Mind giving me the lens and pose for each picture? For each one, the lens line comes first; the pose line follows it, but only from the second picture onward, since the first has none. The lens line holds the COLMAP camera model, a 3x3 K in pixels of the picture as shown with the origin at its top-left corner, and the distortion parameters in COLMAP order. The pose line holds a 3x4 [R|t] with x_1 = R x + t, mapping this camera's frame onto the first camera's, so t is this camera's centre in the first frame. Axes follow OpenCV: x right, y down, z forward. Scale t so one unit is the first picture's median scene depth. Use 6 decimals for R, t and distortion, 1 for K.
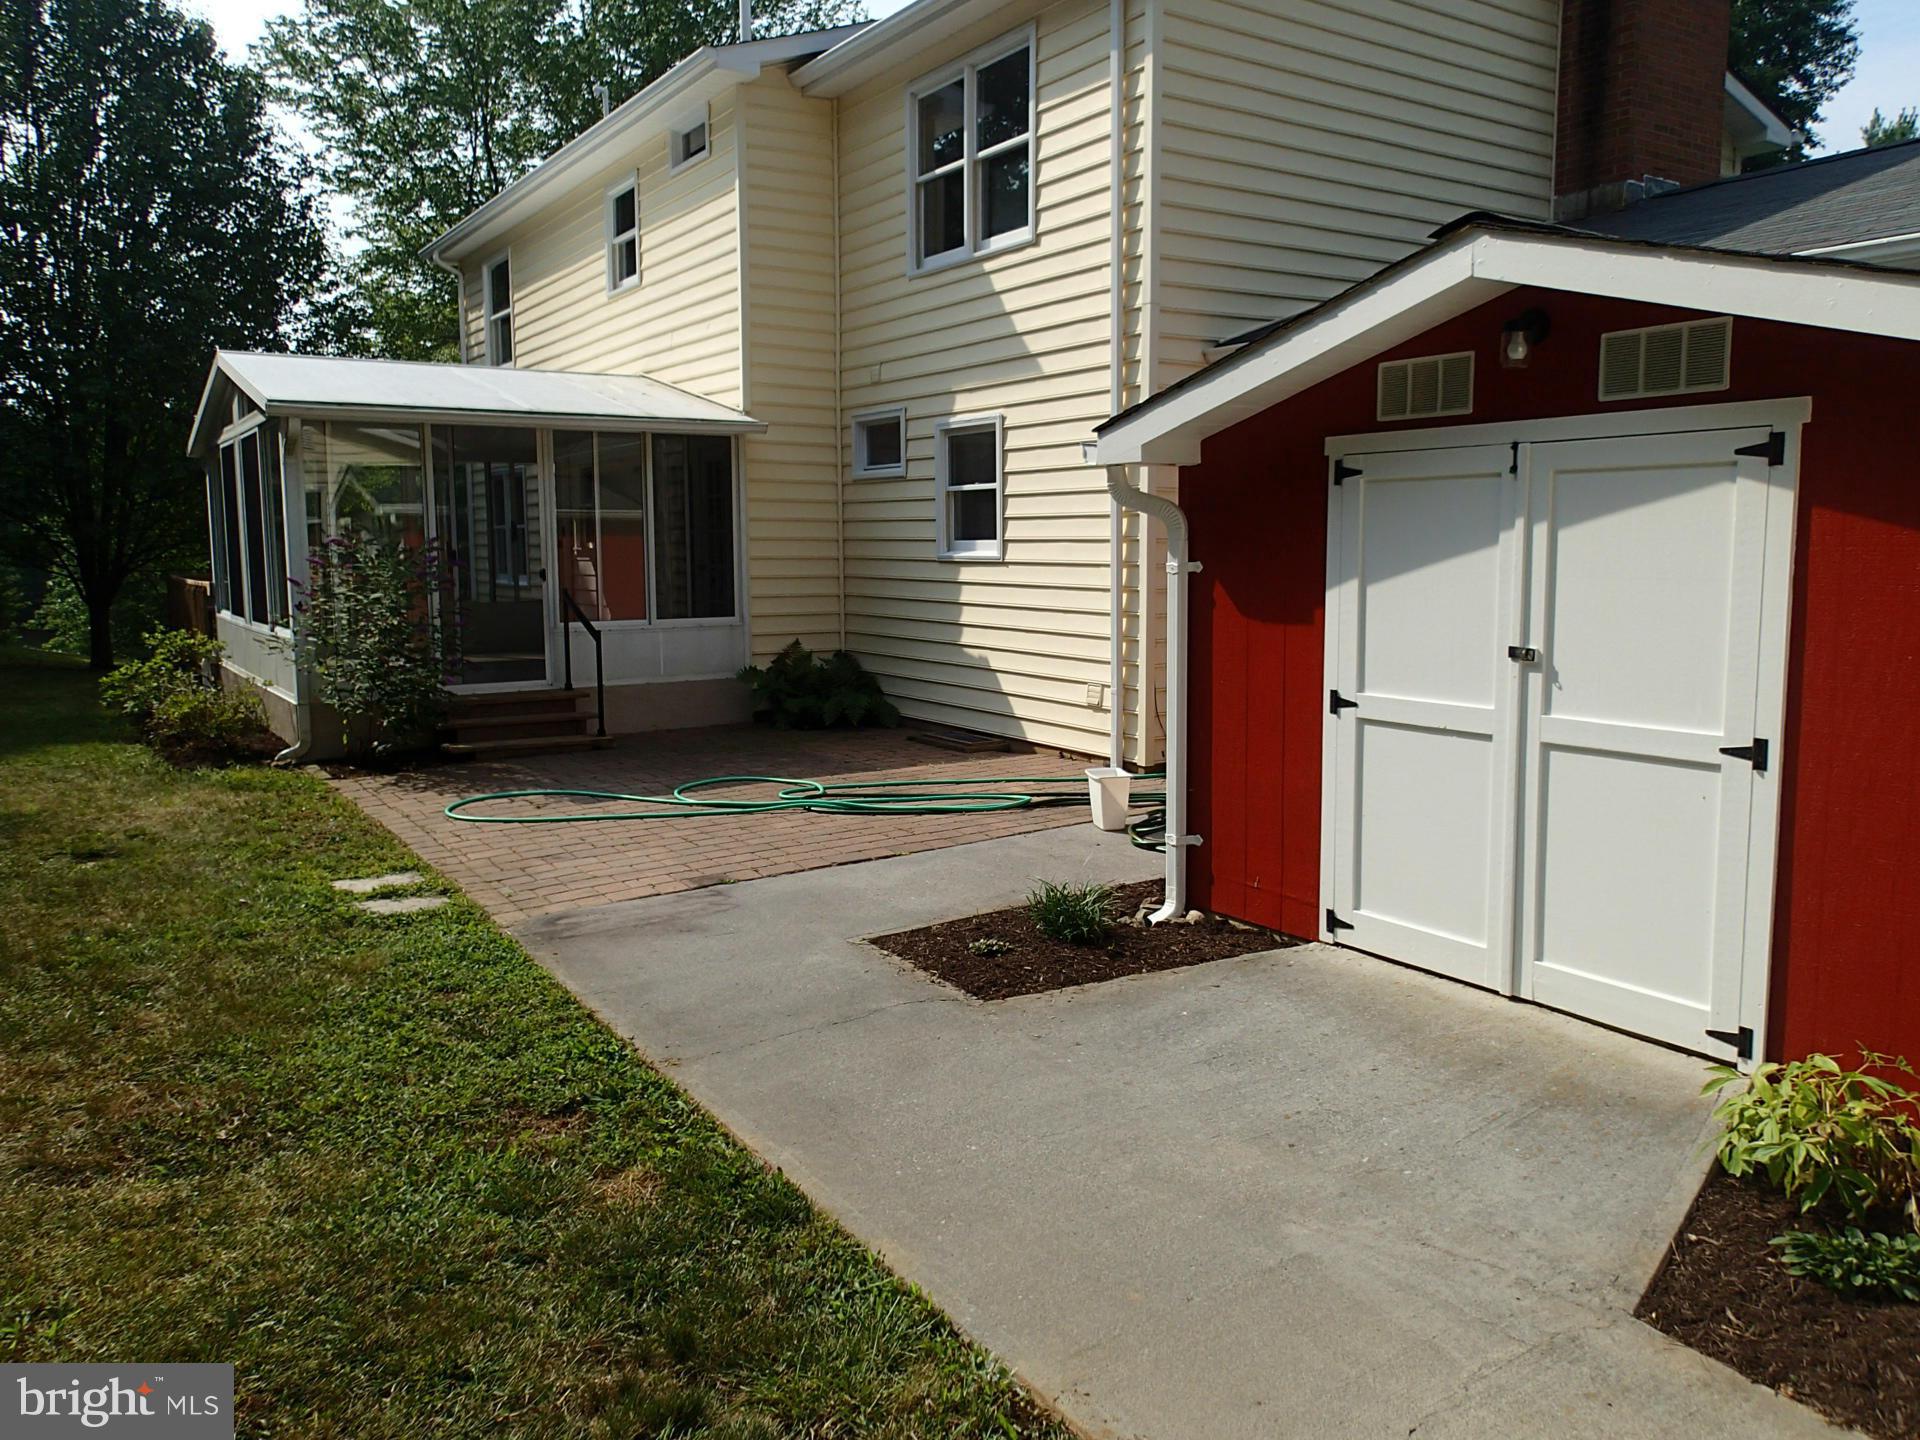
lens RADIAL K [[1445.6, 0, 986.2], [0, 1445.6, 684.8], [0, 0, 1]] dist [0.016565, 0.000922]
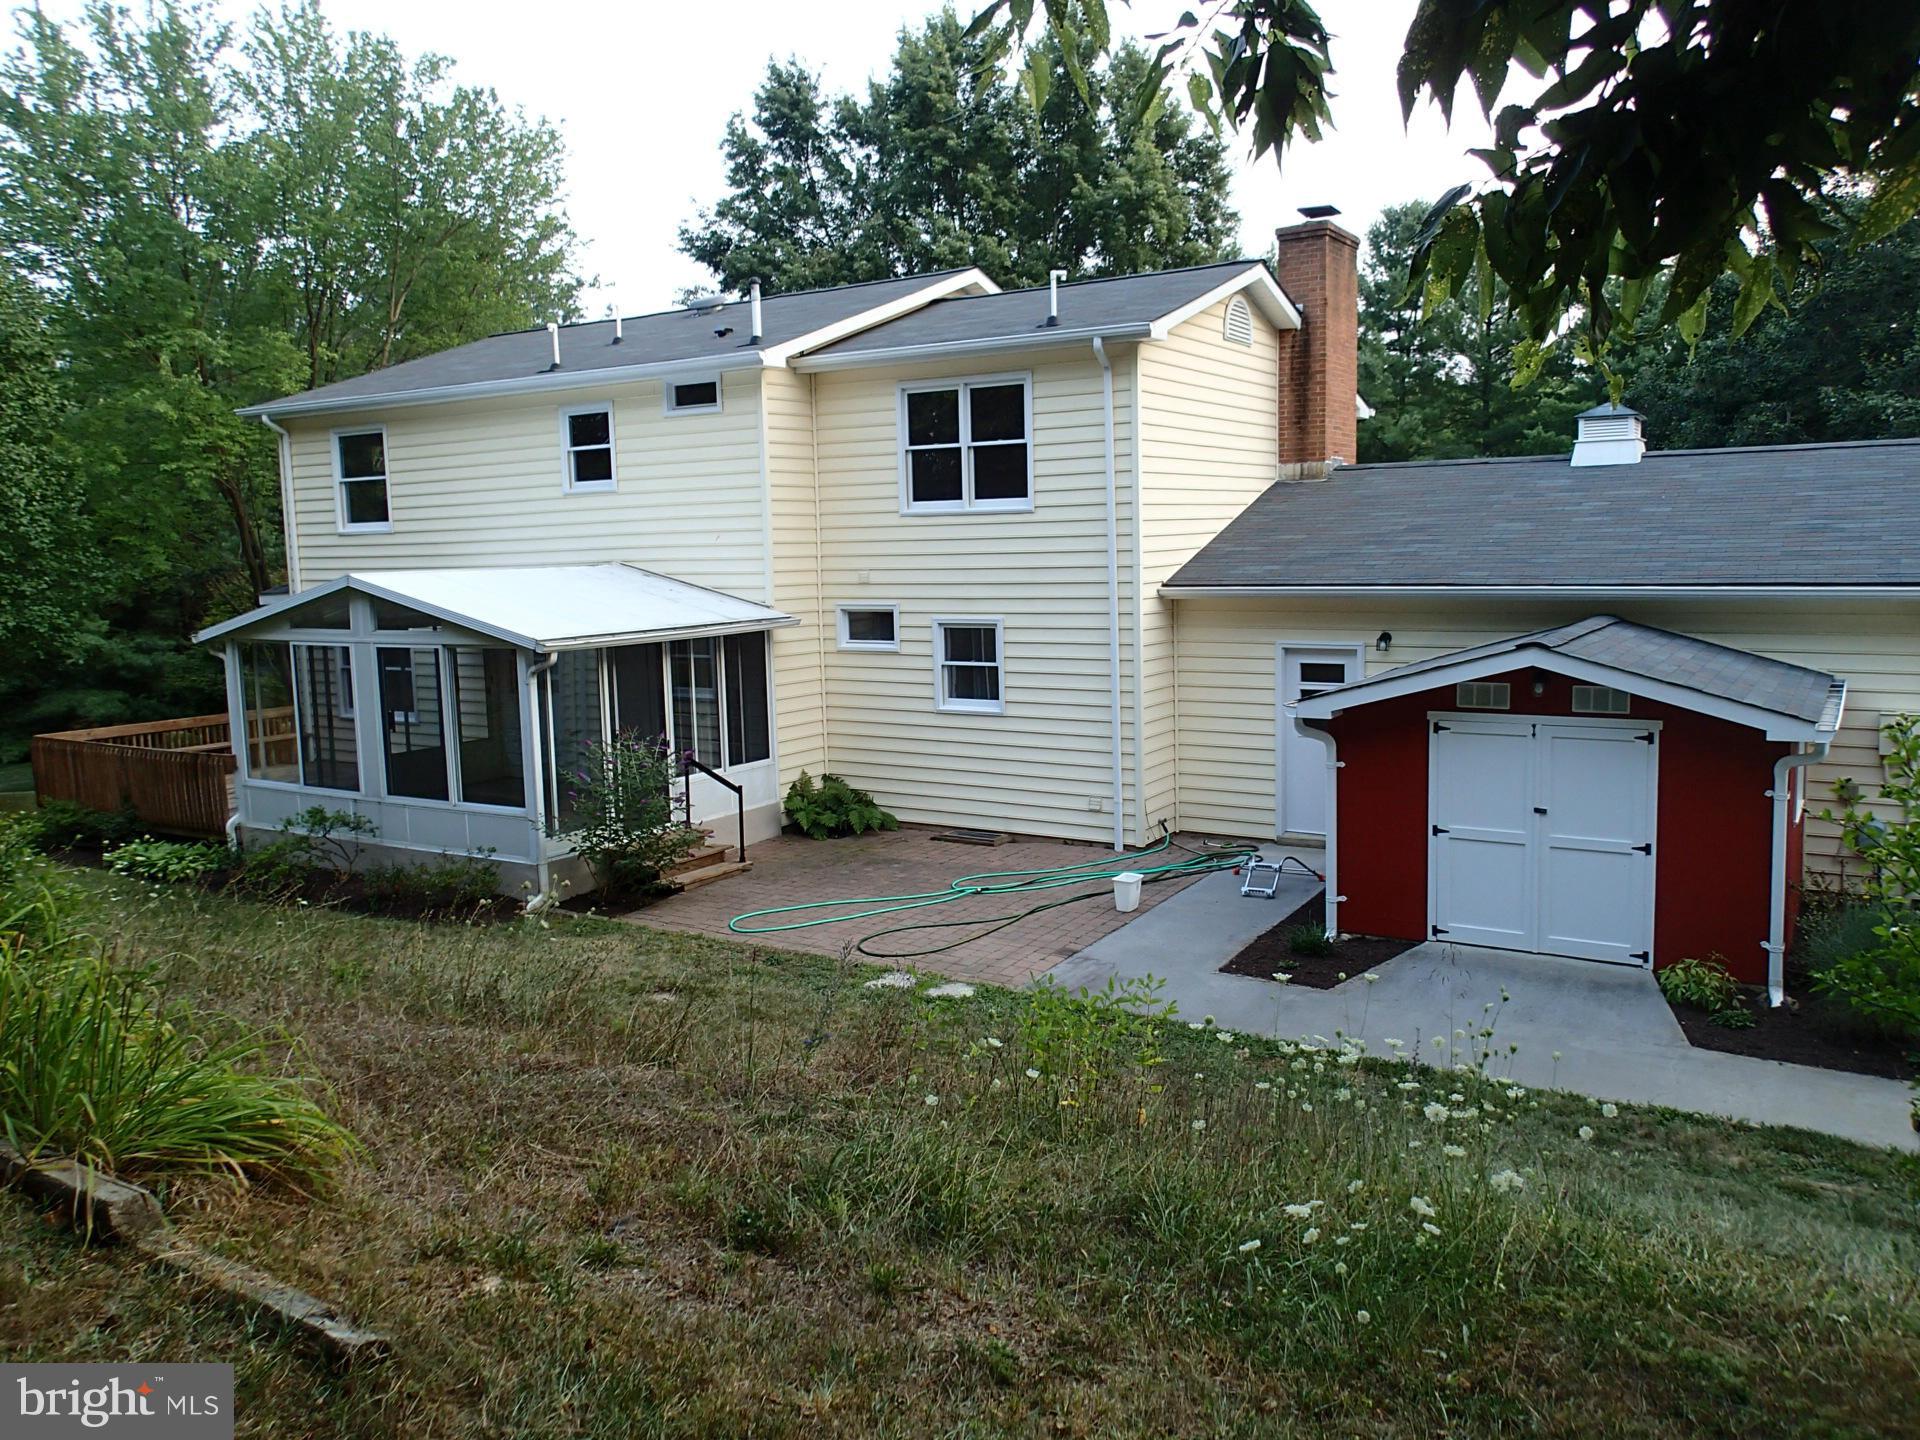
lens RADIAL K [[1445.6, 0, 986.2], [0, 1445.6, 684.8], [0, 0, 1]] dist [0.016565, 0.000922]
pose [[0.907960, -0.059049, 0.414875, -0.561693], [0.060760, 0.998111, 0.009088, -0.118985], [-0.414628, 0.016956, 0.909833, -0.315381]]
